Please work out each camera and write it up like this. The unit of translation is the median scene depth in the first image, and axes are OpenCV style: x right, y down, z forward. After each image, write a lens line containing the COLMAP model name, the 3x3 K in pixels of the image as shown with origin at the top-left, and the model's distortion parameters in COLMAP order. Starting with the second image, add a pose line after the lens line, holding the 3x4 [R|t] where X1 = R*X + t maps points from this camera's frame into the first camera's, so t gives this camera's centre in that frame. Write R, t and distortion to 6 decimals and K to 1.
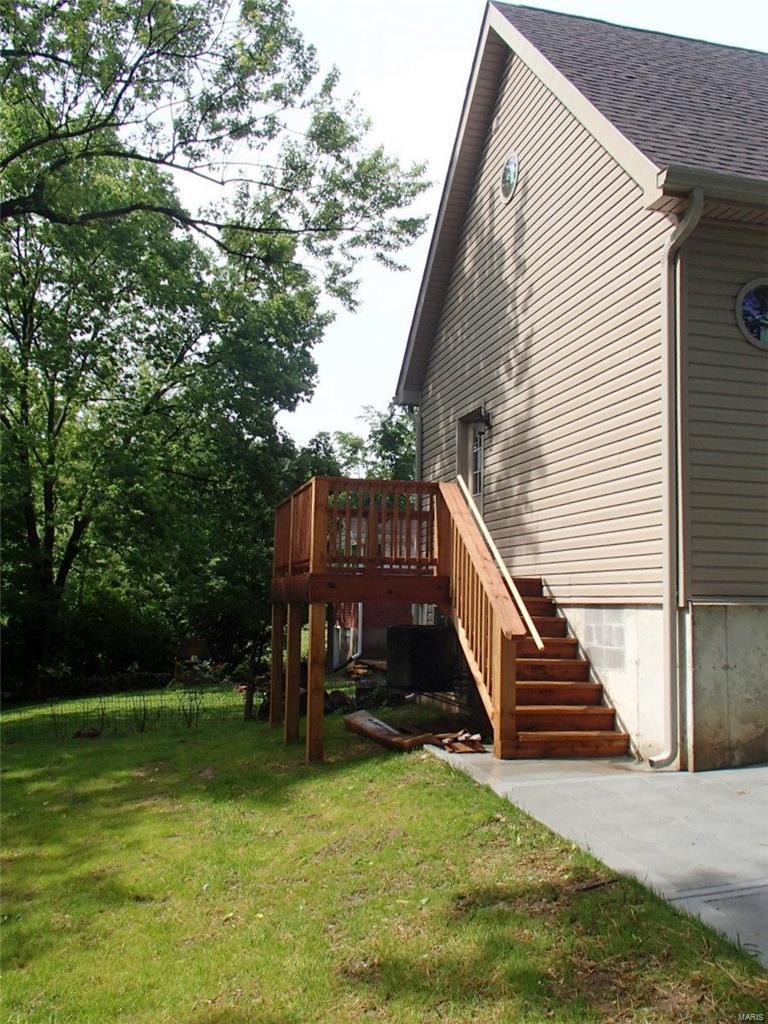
lens RADIAL K [[939.4, 0, 384.0], [0, 939.4, 512.0], [0, 0, 1]] dist [-0.013375, 0.007540]
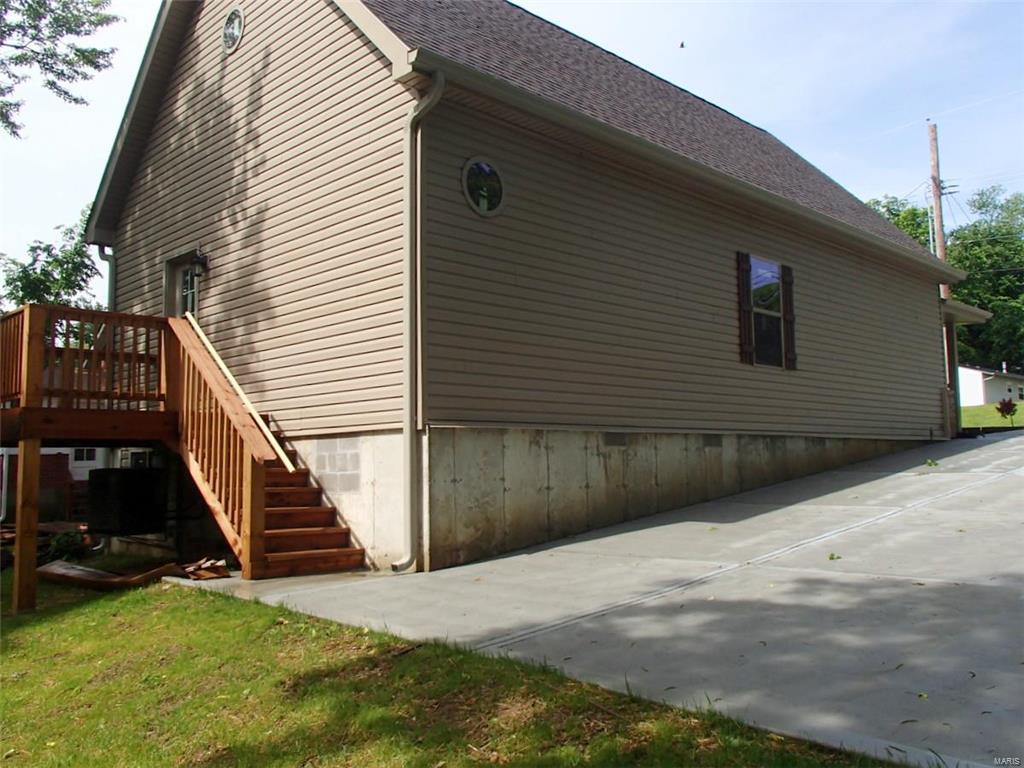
lens RADIAL K [[906.2, 0, 512.0], [0, 906.2, 384.0], [0, 0, 1]] dist [-0.013537, 0.022312]
pose [[0.858756, 0.019429, 0.512016, -0.150321], [-0.019884, 0.999792, -0.004589, 0.045599], [-0.511998, -0.006240, 0.858964, -0.013401]]
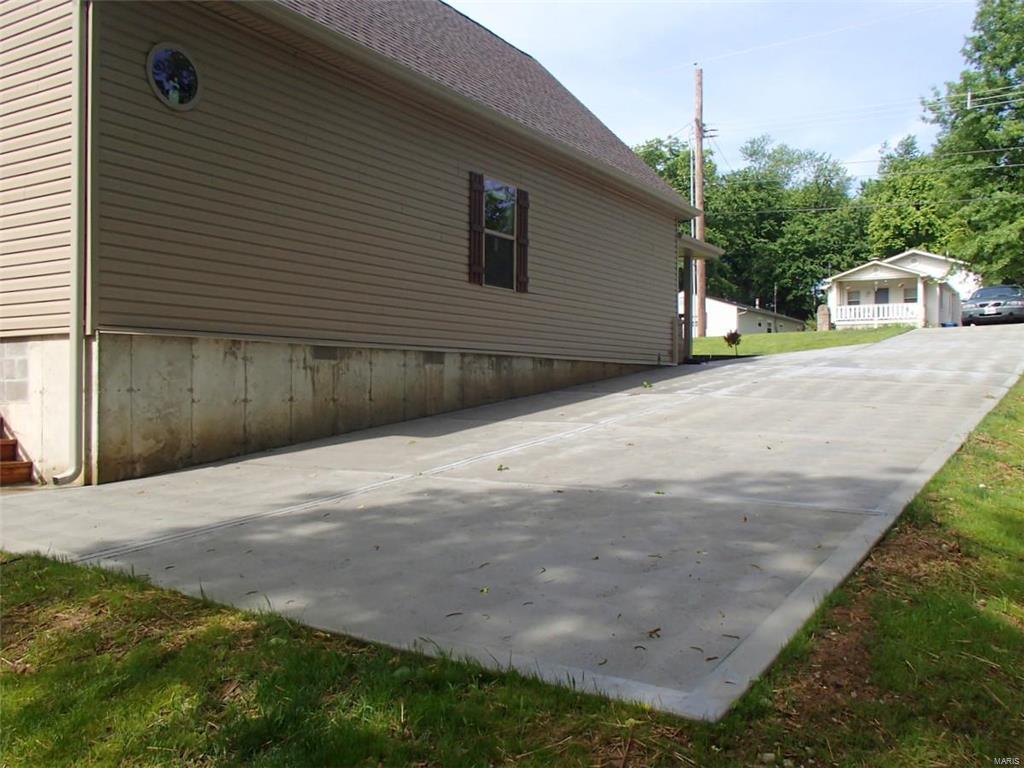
lens RADIAL K [[893.9, 0, 539.6], [0, 893.9, 386.8], [0, 0, 1]] dist [-0.009117, 0.029254]
pose [[0.716376, -0.010702, 0.697632, -0.026533], [-0.057121, 0.995626, 0.073930, 0.052426], [-0.695372, -0.092811, 0.712631, -0.091624]]
